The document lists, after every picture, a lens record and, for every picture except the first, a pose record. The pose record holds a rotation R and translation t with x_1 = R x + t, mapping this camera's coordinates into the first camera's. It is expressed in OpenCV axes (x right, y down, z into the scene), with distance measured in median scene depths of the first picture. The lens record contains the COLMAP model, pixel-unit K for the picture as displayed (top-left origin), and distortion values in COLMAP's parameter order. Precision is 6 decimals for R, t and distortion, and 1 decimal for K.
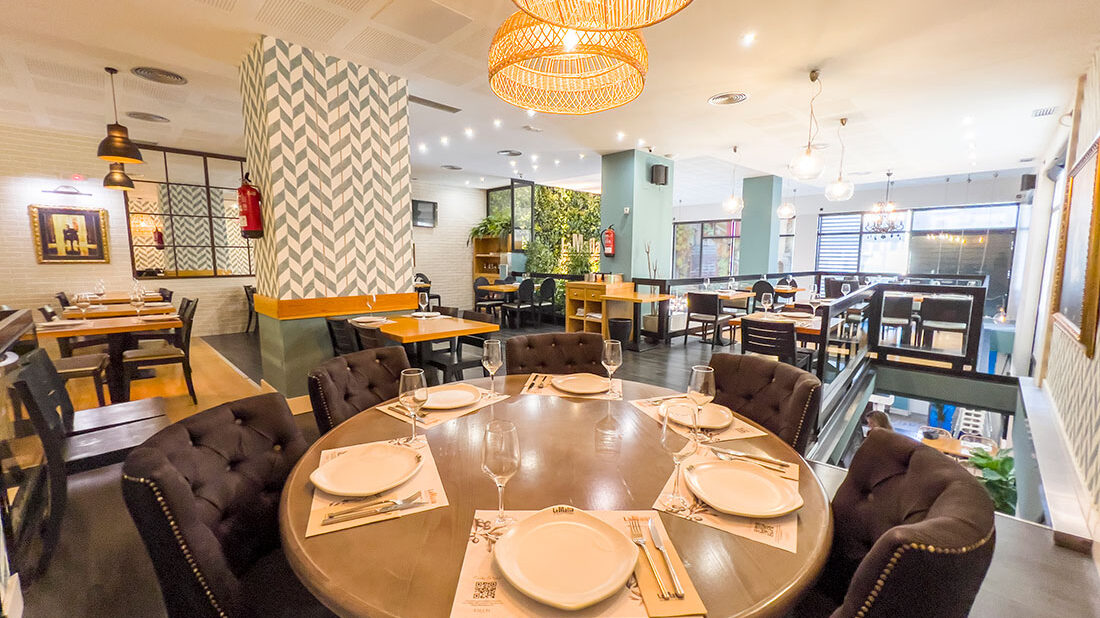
lens RADIAL K [[443.9, 0, 558.8], [0, 443.9, 305.1], [0, 0, 1]] dist [-0.002198, -0.000394]
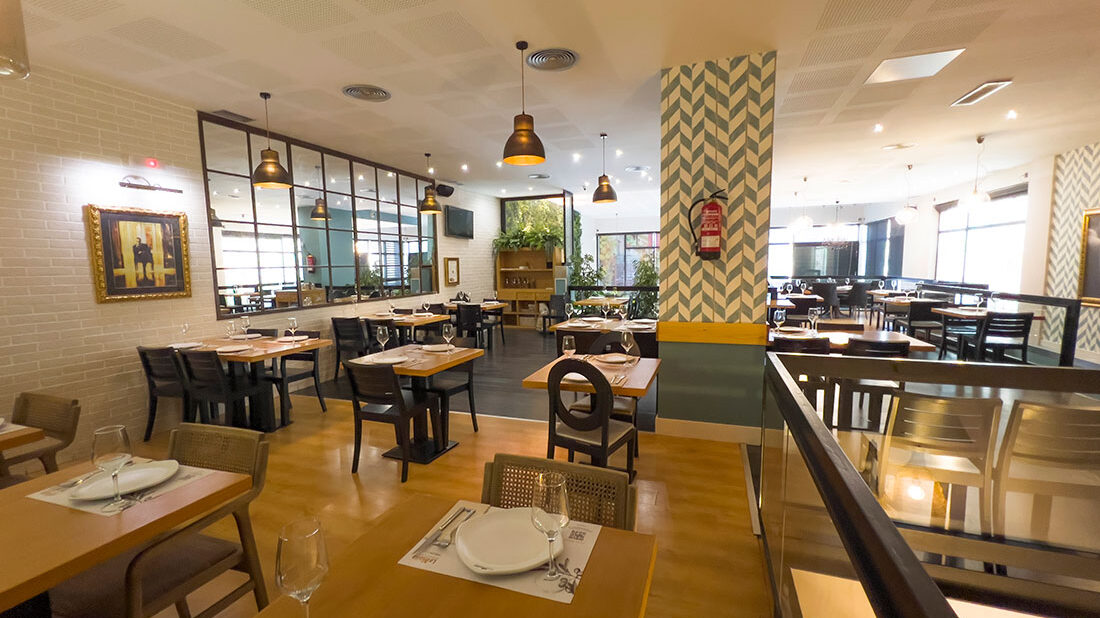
lens RADIAL K [[443.9, 0, 575.8], [0, 443.9, 312.1], [0, 0, 1]] dist [-0.002198, -0.000394]
pose [[0.906664, -0.062852, 0.417144, -0.812495], [0.063861, 0.997892, 0.011551, -0.044930], [-0.416991, 0.016166, 0.908767, 0.176757]]
